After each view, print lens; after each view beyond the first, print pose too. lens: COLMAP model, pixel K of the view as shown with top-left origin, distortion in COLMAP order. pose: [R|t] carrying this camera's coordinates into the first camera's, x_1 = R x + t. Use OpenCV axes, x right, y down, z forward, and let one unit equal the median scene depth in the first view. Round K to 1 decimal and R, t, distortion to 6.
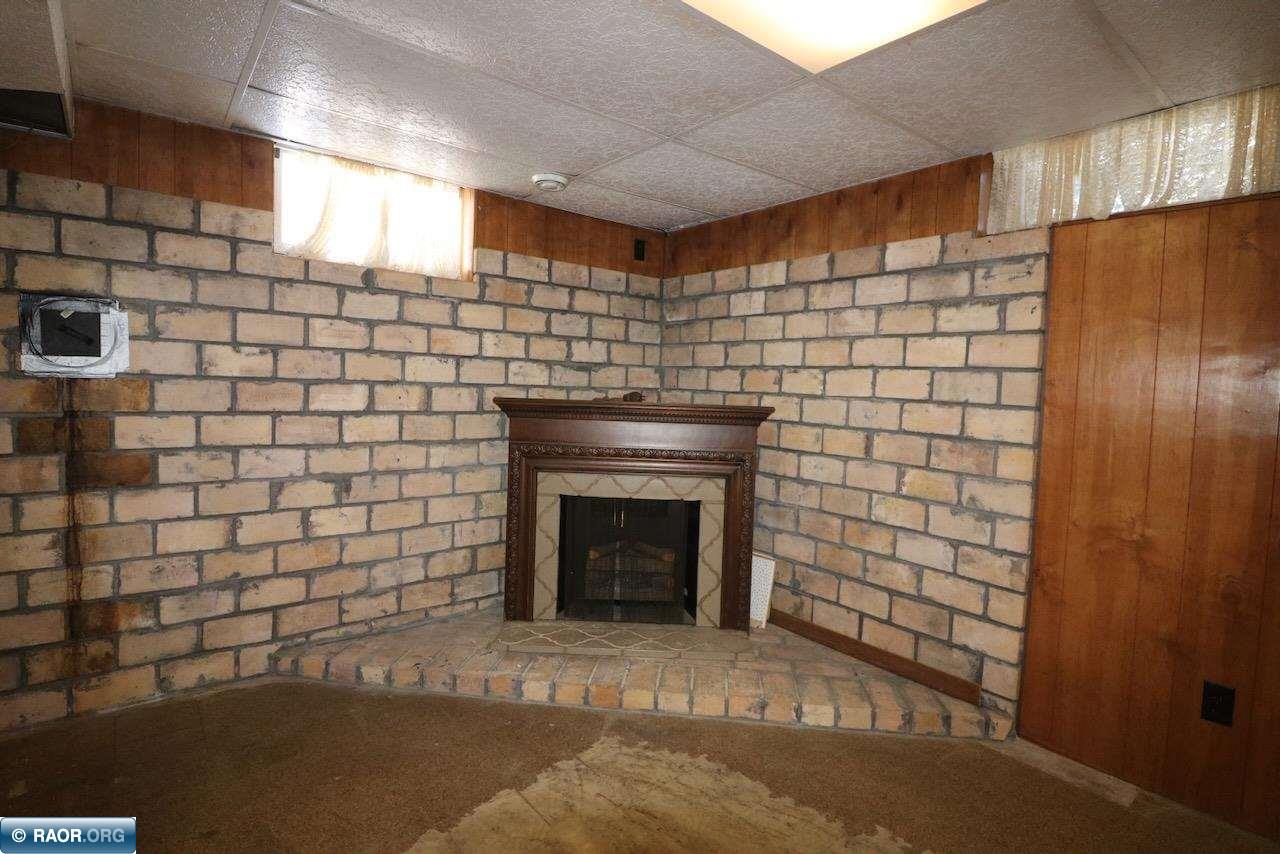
lens RADIAL K [[635.9, 0, 648.4], [0, 635.9, 419.8], [0, 0, 1]] dist [-0.009248, -0.005875]
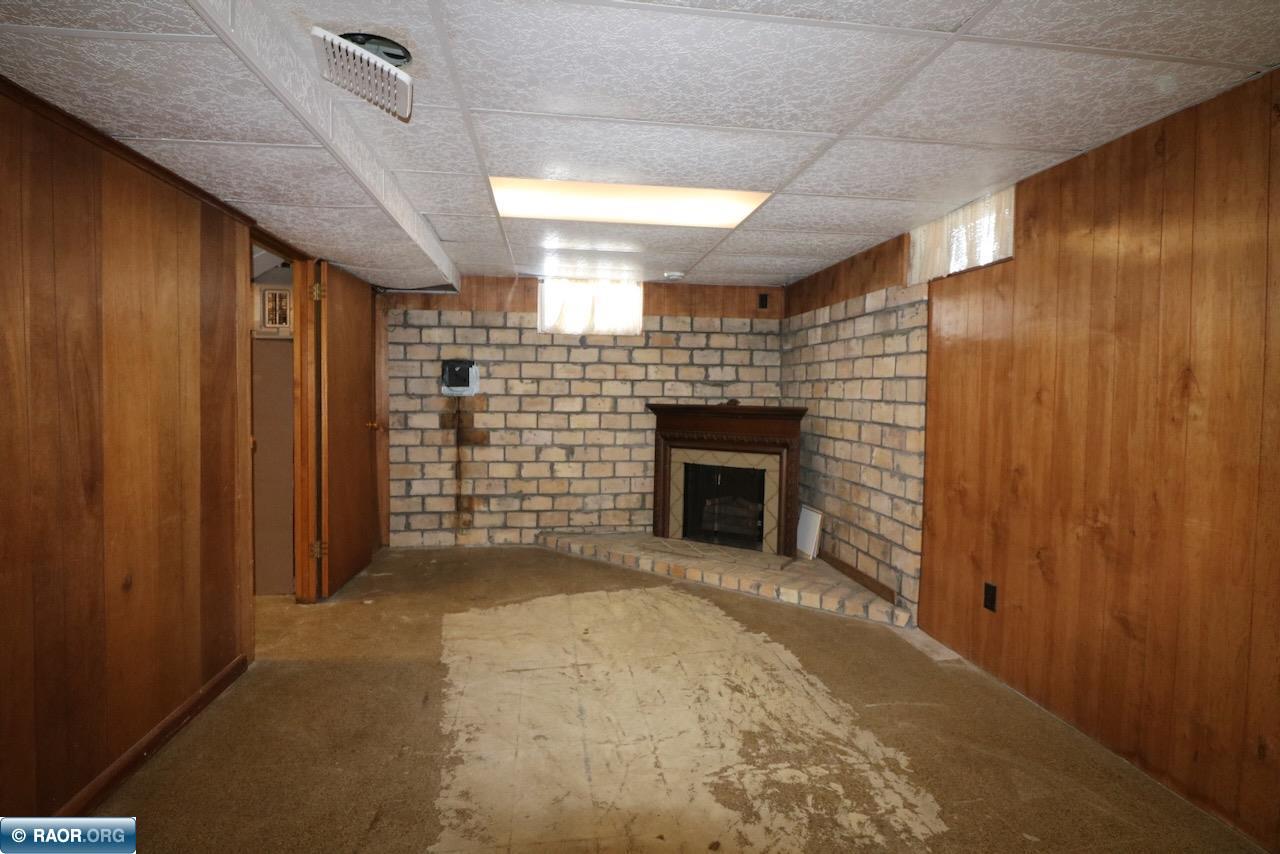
lens RADIAL K [[635.9, 0, 635.8], [0, 635.9, 424.5], [0, 0, 1]] dist [-0.009248, -0.005875]
pose [[0.853927, 0.002458, -0.520388, 0.735935], [-0.011773, 0.999824, -0.014597, 0.054810], [0.520260, 0.018591, 0.853805, -0.563955]]
